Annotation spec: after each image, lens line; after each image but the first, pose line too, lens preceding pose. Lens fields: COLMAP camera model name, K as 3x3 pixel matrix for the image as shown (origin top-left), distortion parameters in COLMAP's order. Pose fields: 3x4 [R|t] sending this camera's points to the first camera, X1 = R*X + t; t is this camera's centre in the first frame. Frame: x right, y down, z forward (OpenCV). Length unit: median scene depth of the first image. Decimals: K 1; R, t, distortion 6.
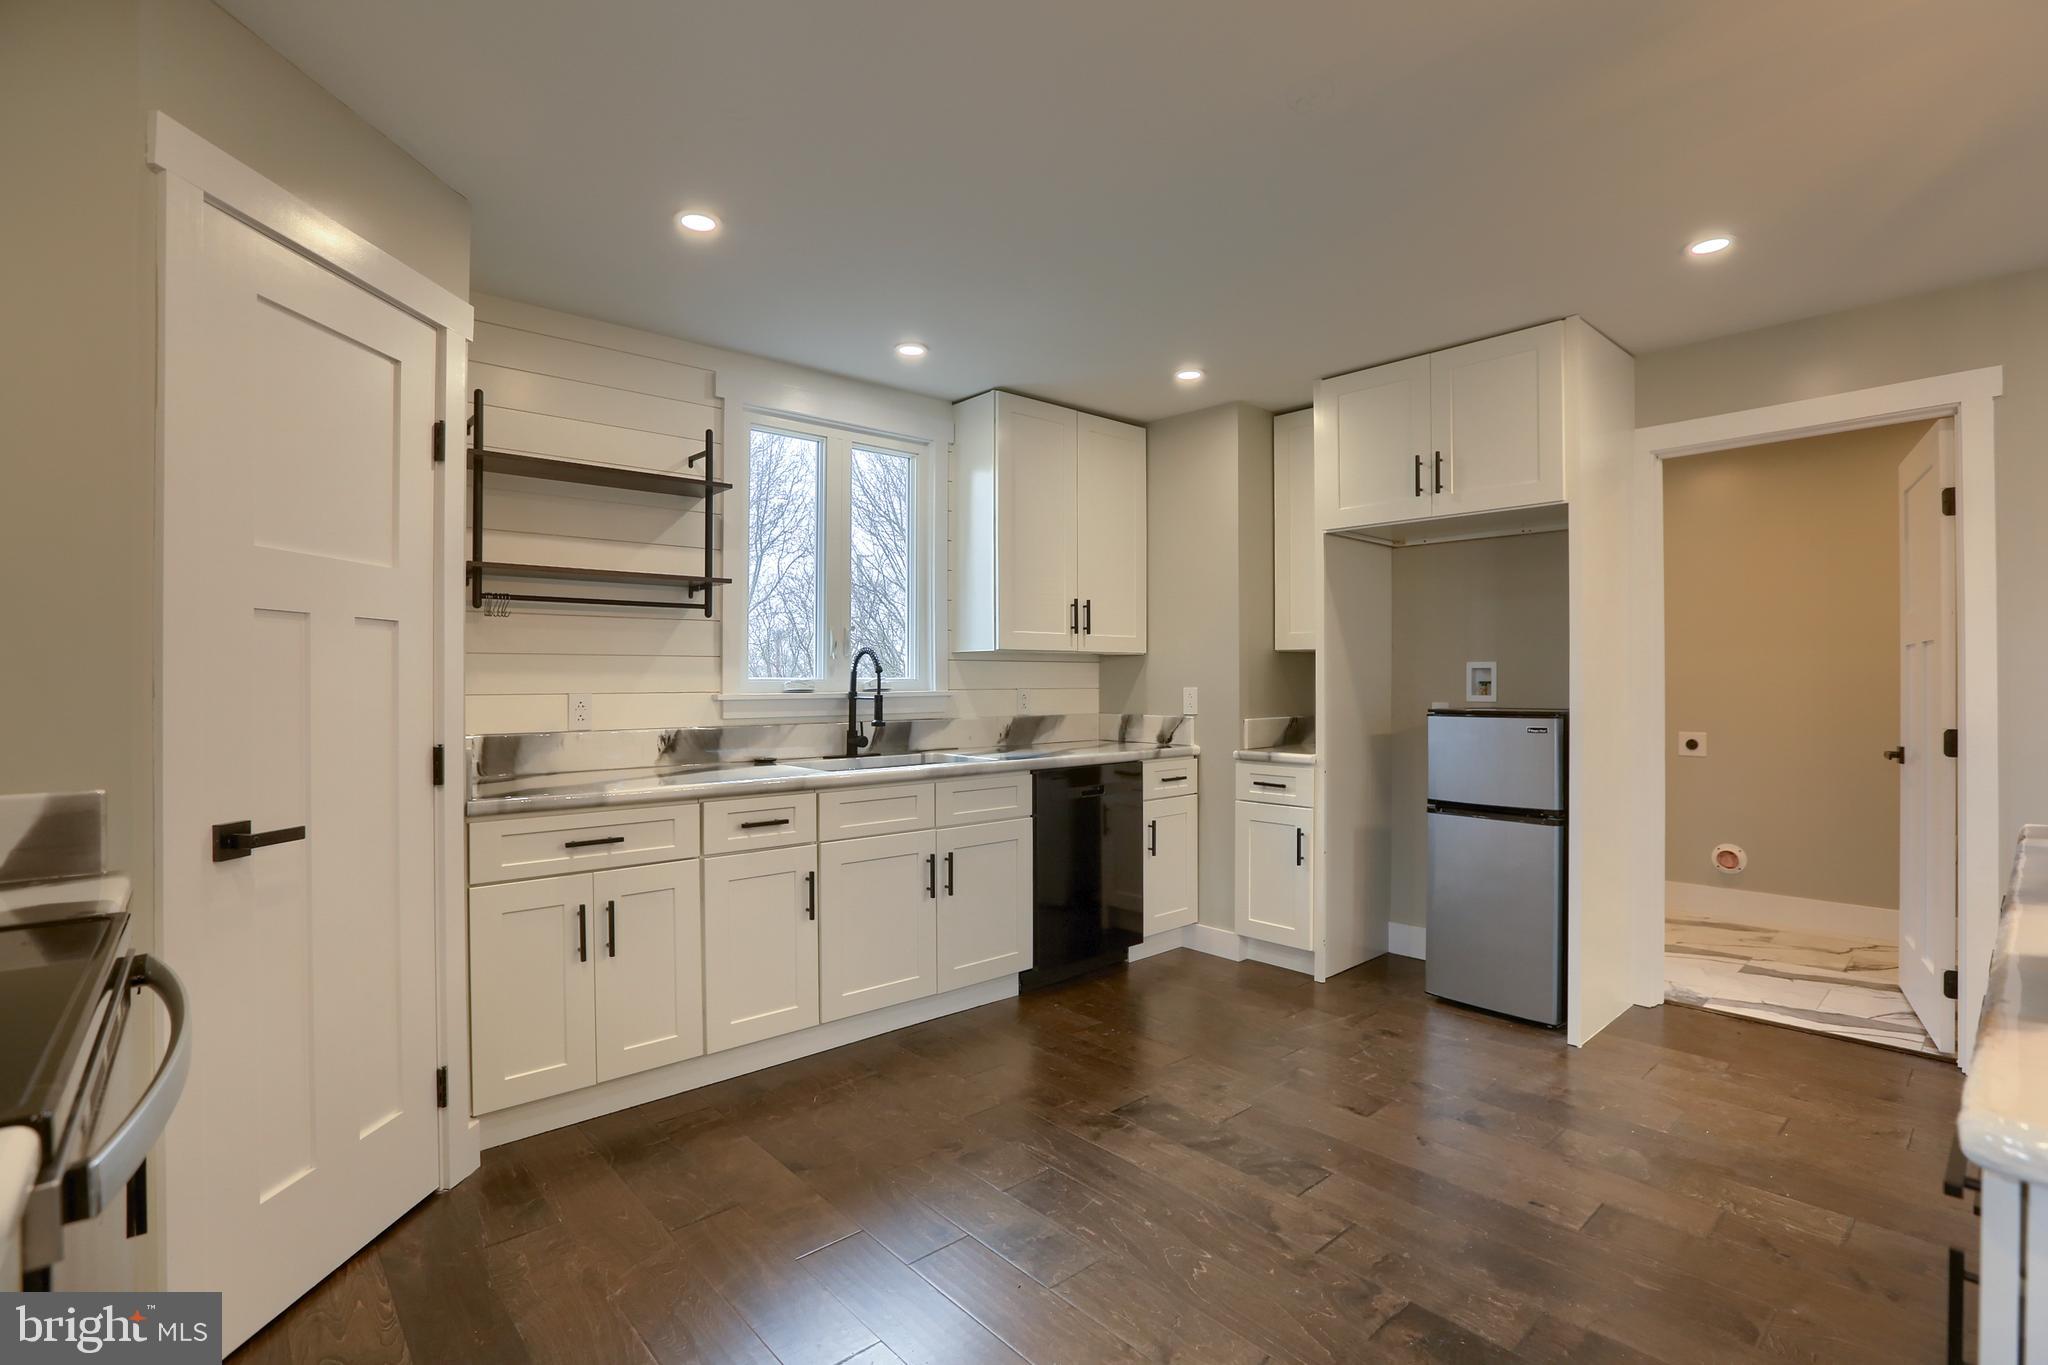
lens RADIAL K [[943.1, 0, 1036.0], [0, 943.1, 678.7], [0, 0, 1]] dist [-0.045114, 0.016713]
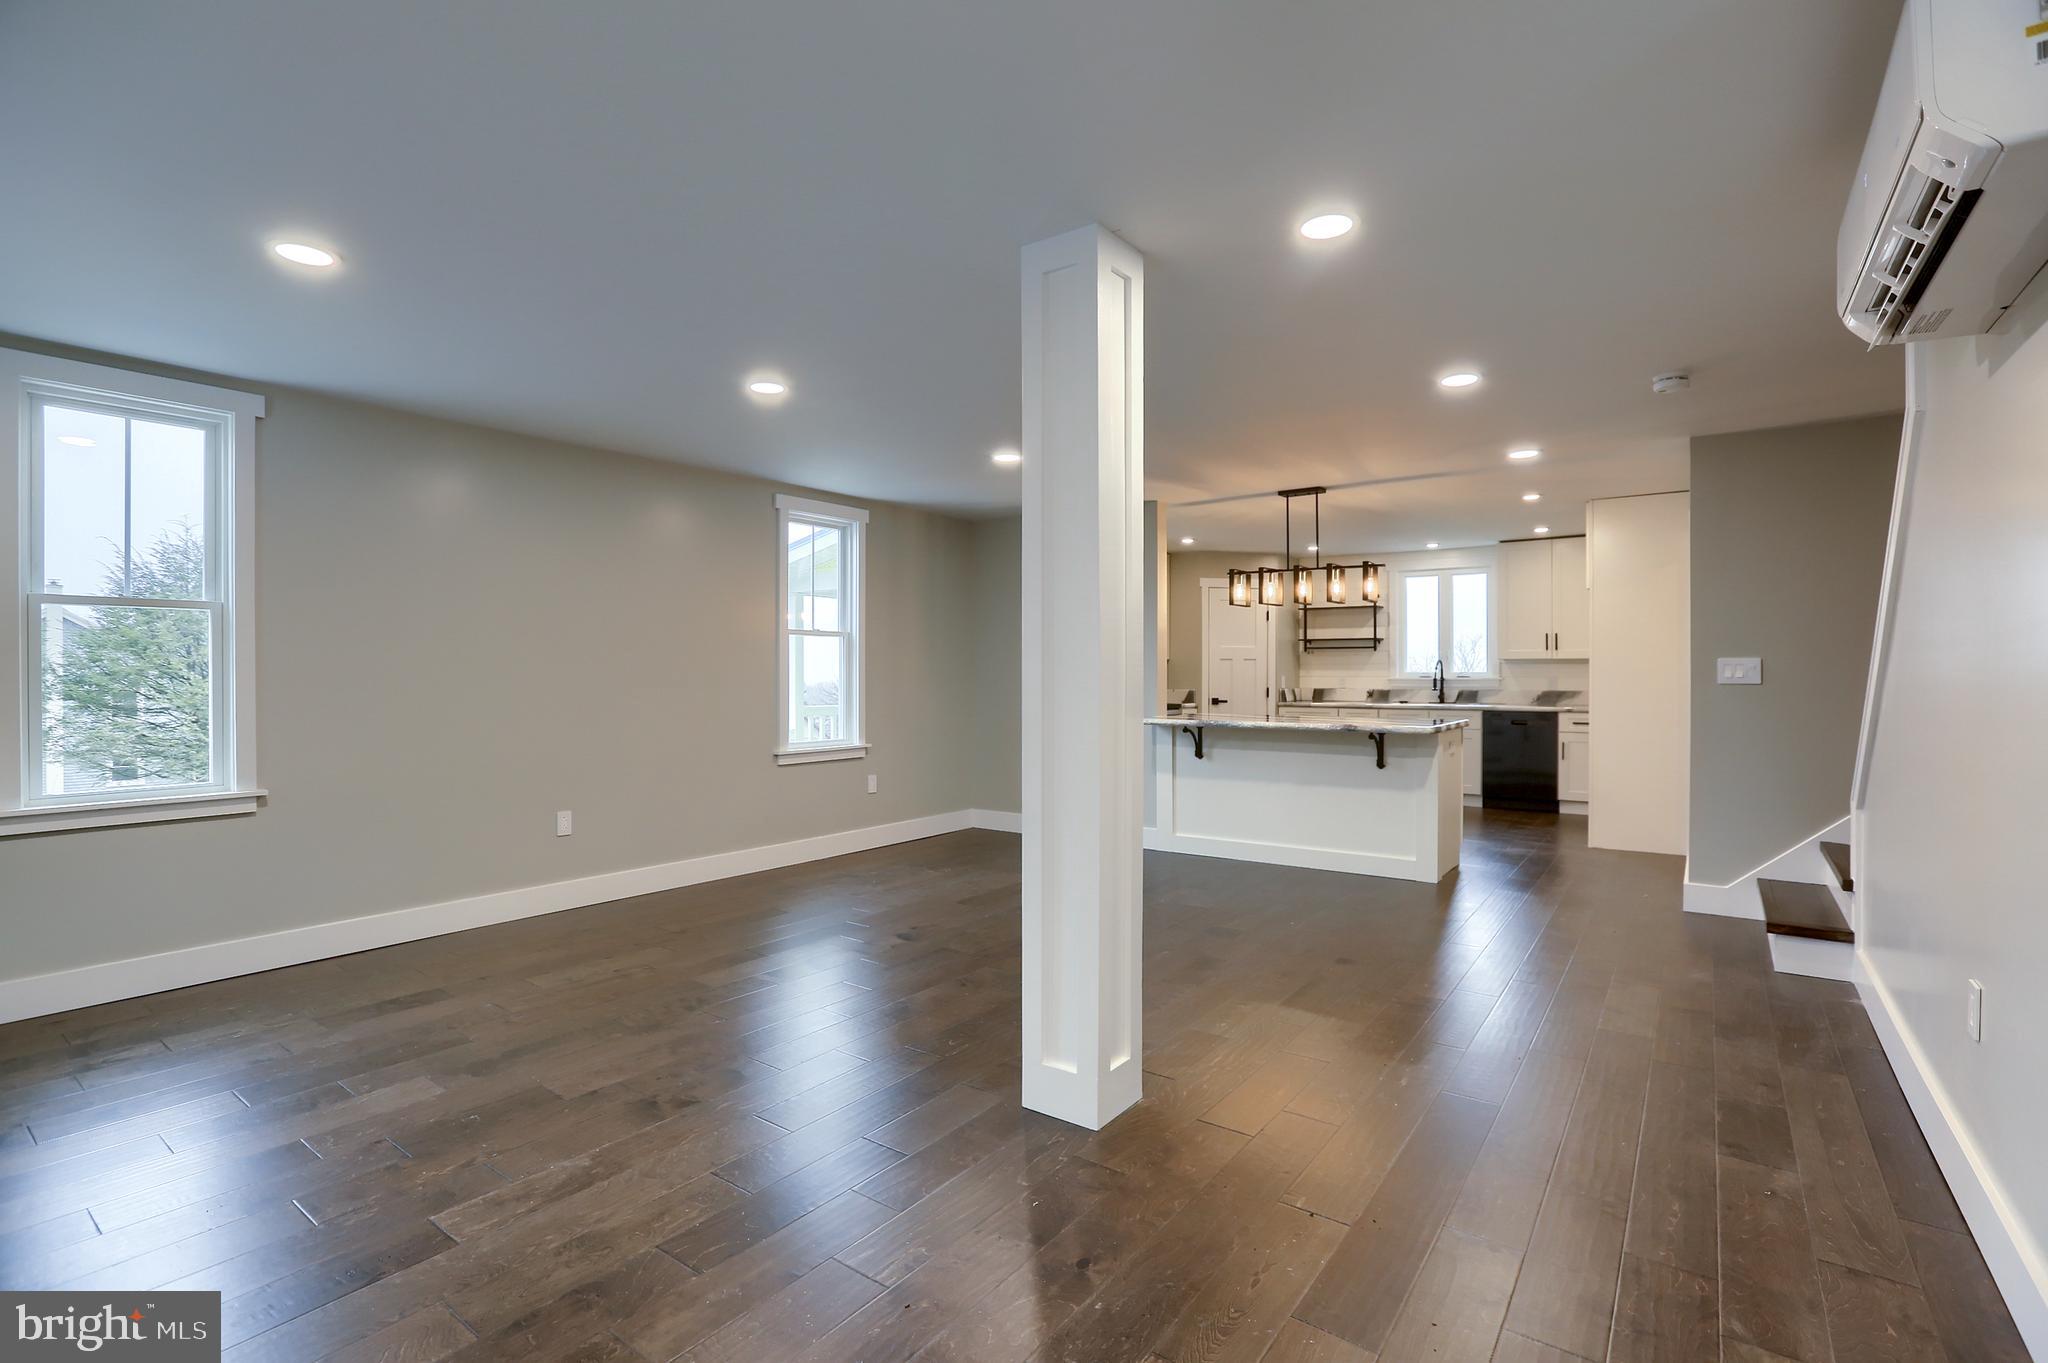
lens RADIAL K [[943.1, 0, 1036.0], [0, 943.1, 677.7], [0, 0, 1]] dist [-0.045114, 0.016713]
pose [[0.227286, 0.010694, -0.973769, 2.287746], [0.006440, 0.999901, 0.012484, -0.026014], [0.973807, -0.009108, 0.227195, -0.701359]]
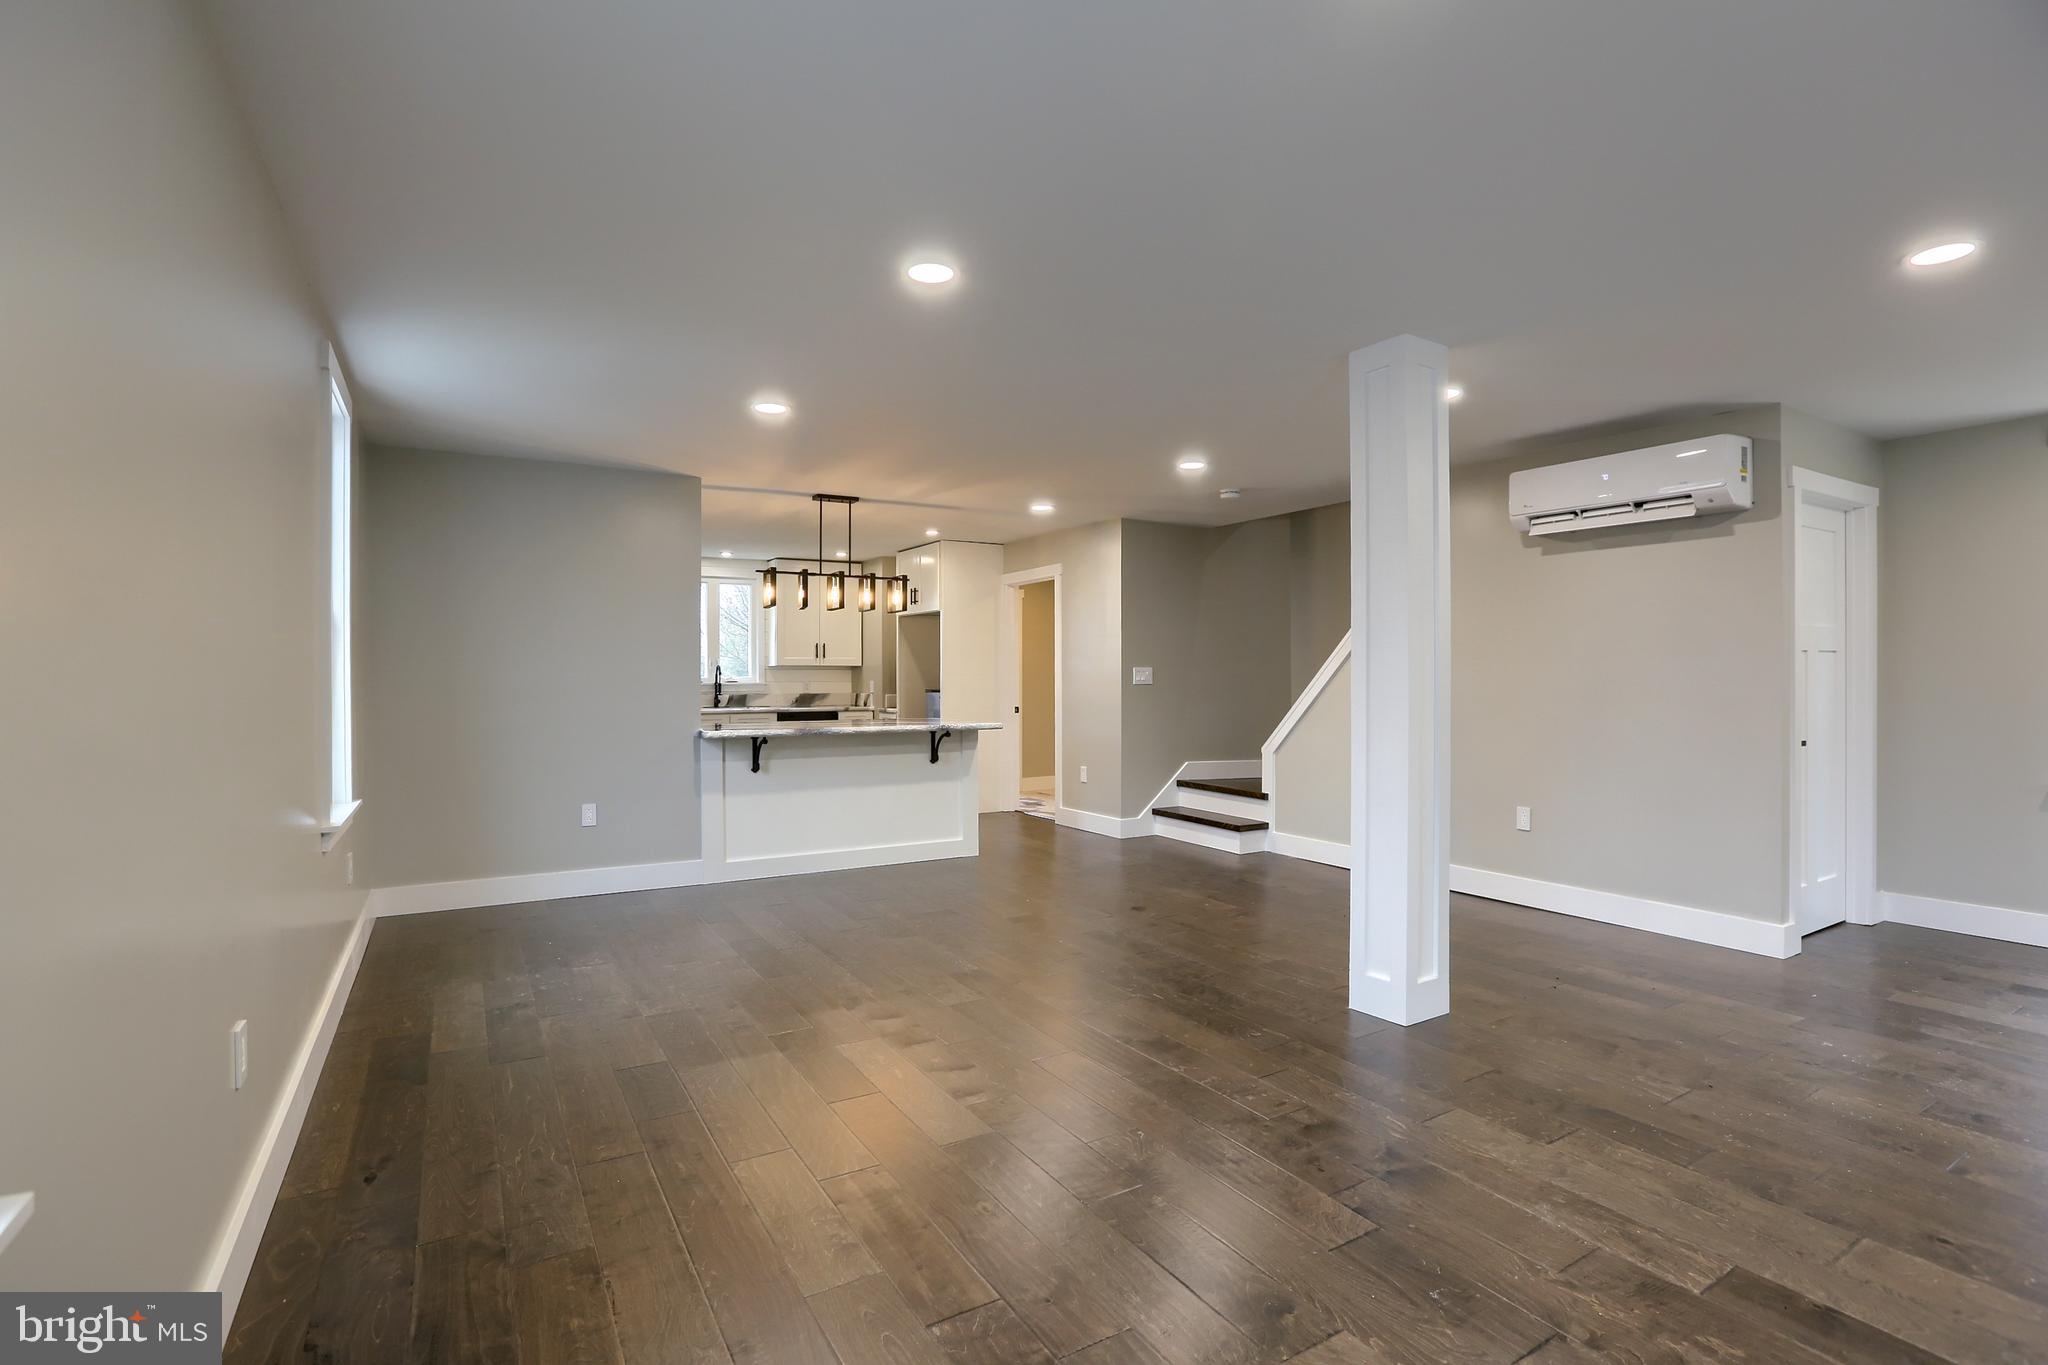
lens RADIAL K [[943.1, 0, 1036.0], [0, 943.1, 678.7], [0, 0, 1]] dist [-0.045114, 0.016713]
pose [[0.985795, 0.004370, -0.167894, 1.266869], [-0.002852, 0.999953, 0.009281, -0.025561], [0.167926, -0.008671, 0.985761, -1.587715]]
